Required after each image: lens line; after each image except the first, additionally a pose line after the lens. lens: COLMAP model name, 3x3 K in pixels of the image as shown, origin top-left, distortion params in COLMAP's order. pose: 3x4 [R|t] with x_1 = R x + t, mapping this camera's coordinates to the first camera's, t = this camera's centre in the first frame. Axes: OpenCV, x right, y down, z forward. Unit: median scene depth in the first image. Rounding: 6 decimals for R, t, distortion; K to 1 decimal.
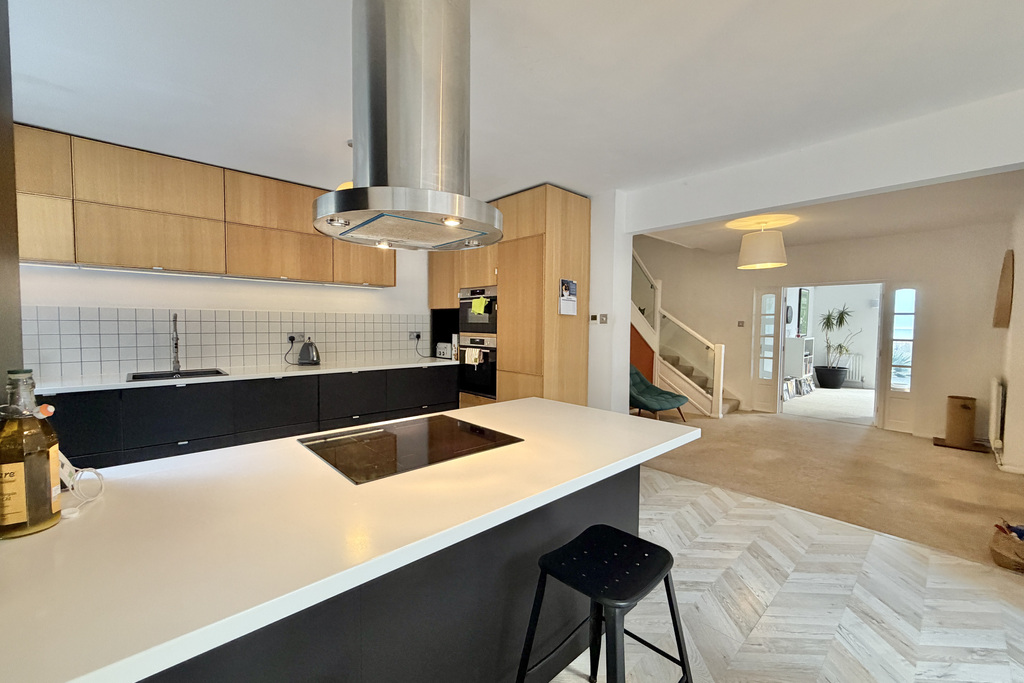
lens RADIAL K [[410.5, 0, 510.9], [0, 410.5, 338.5], [0, 0, 1]] dist [0.001411, 0.000241]
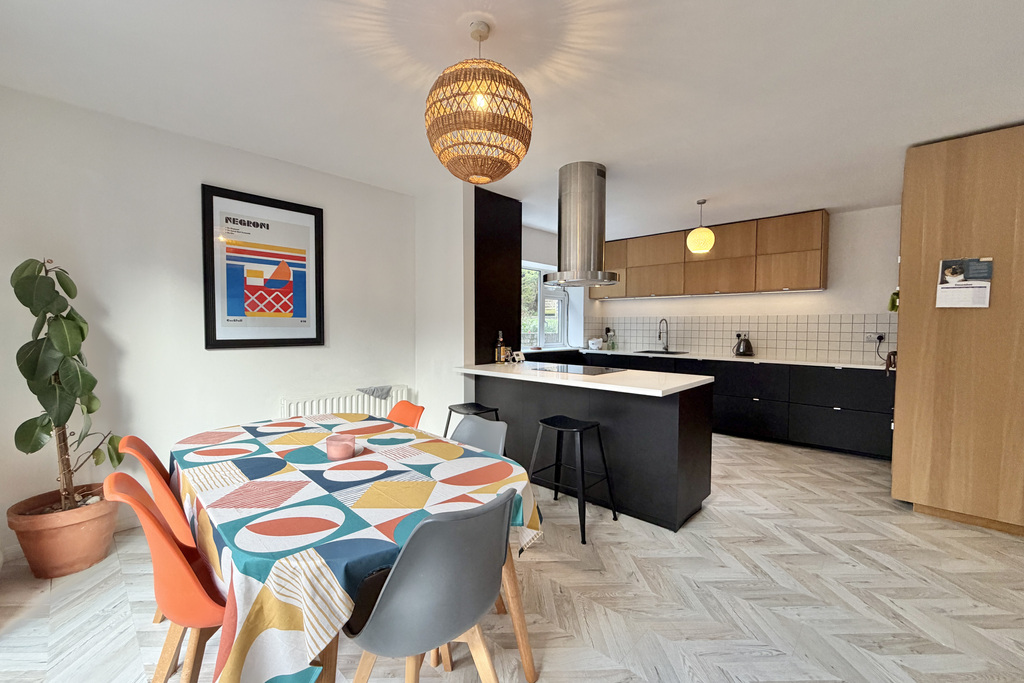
lens RADIAL K [[415.7, 0, 510.6], [0, 415.7, 340.9], [0, 0, 1]] dist [0.001203, -0.000069]
pose [[0.079206, 0.028666, -0.996446, 0.820427], [-0.040523, 0.998853, 0.025514, 0.014064], [0.996034, 0.038358, 0.080277, 0.162454]]
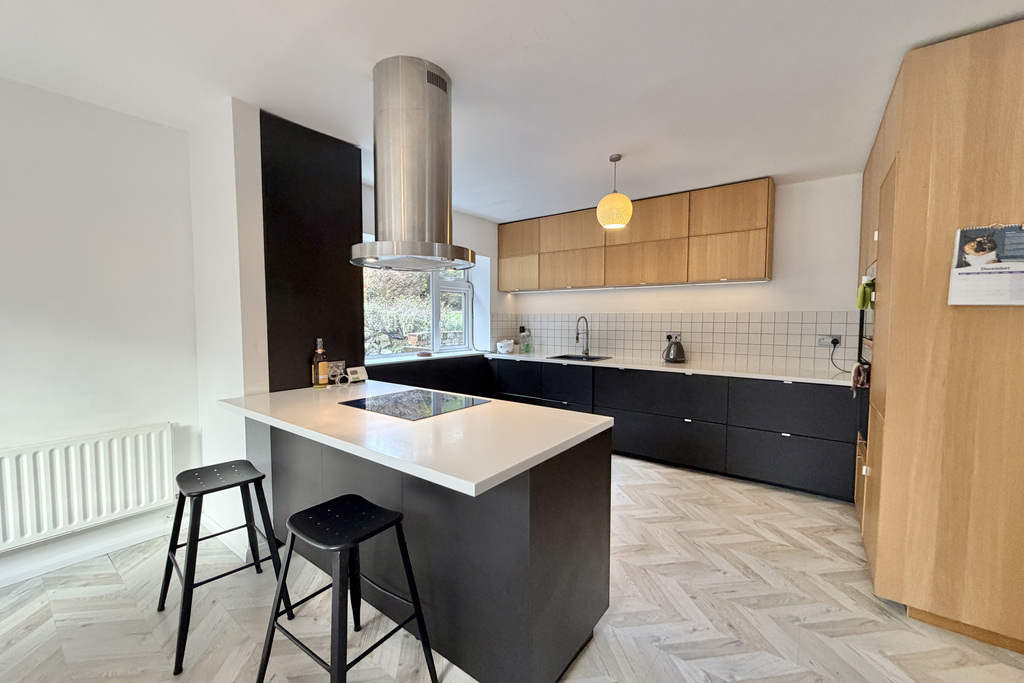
lens RADIAL K [[407.2, 0, 509.5], [0, 407.2, 341.2], [0, 0, 1]] dist [-0.000089, 0.000178]
pose [[0.179675, 0.045111, -0.982691, 0.491968], [-0.036722, 0.998559, 0.039126, -0.017238], [0.983040, 0.029057, 0.181073, 0.416163]]
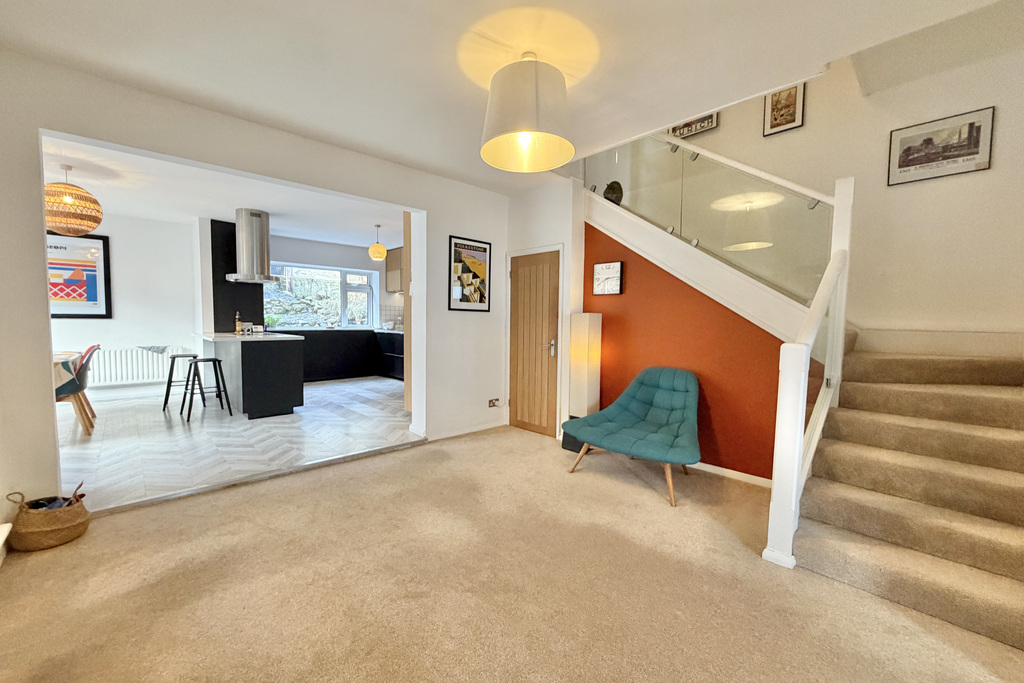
lens RADIAL K [[409.6, 0, 508.5], [0, 409.6, 343.6], [0, 0, 1]] dist [0.000398, 0.000474]
pose [[0.011644, 0.048208, -0.998769, 1.409510], [-0.046705, 0.997773, 0.047615, 0.015755], [0.998841, 0.046093, 0.013870, 1.294004]]
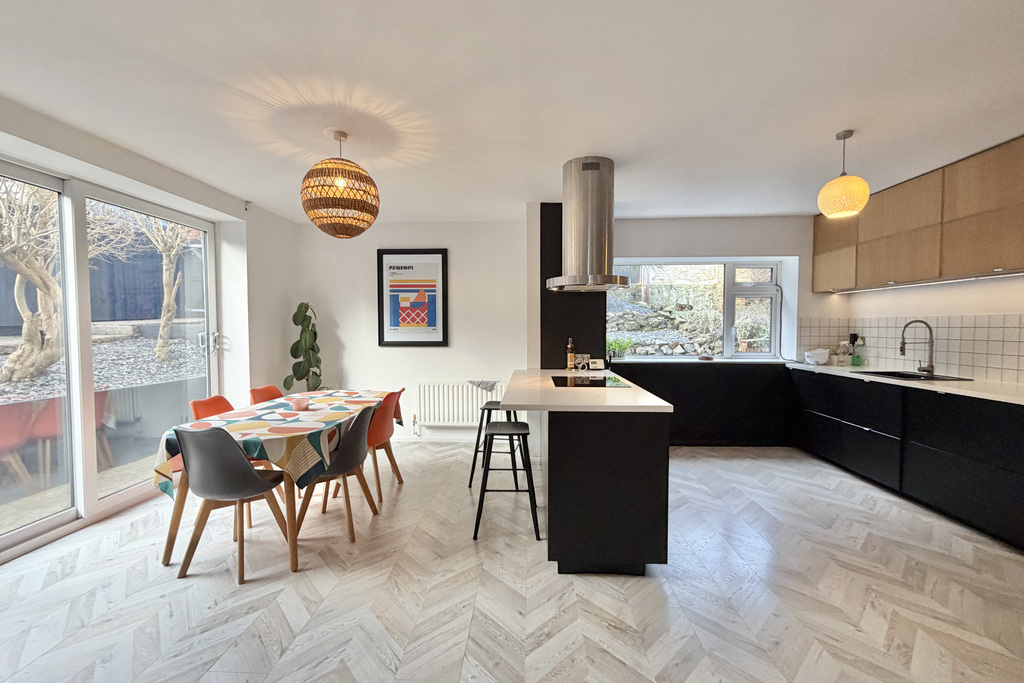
lens RADIAL K [[415.7, 0, 510.6], [0, 415.7, 340.9], [0, 0, 1]] dist [0.001203, -0.000069]
pose [[-0.710026, 0.016861, -0.703974, 0.624174], [-0.029973, 0.998084, 0.054136, -0.029439], [0.703538, 0.059538, -0.708159, 0.884965]]
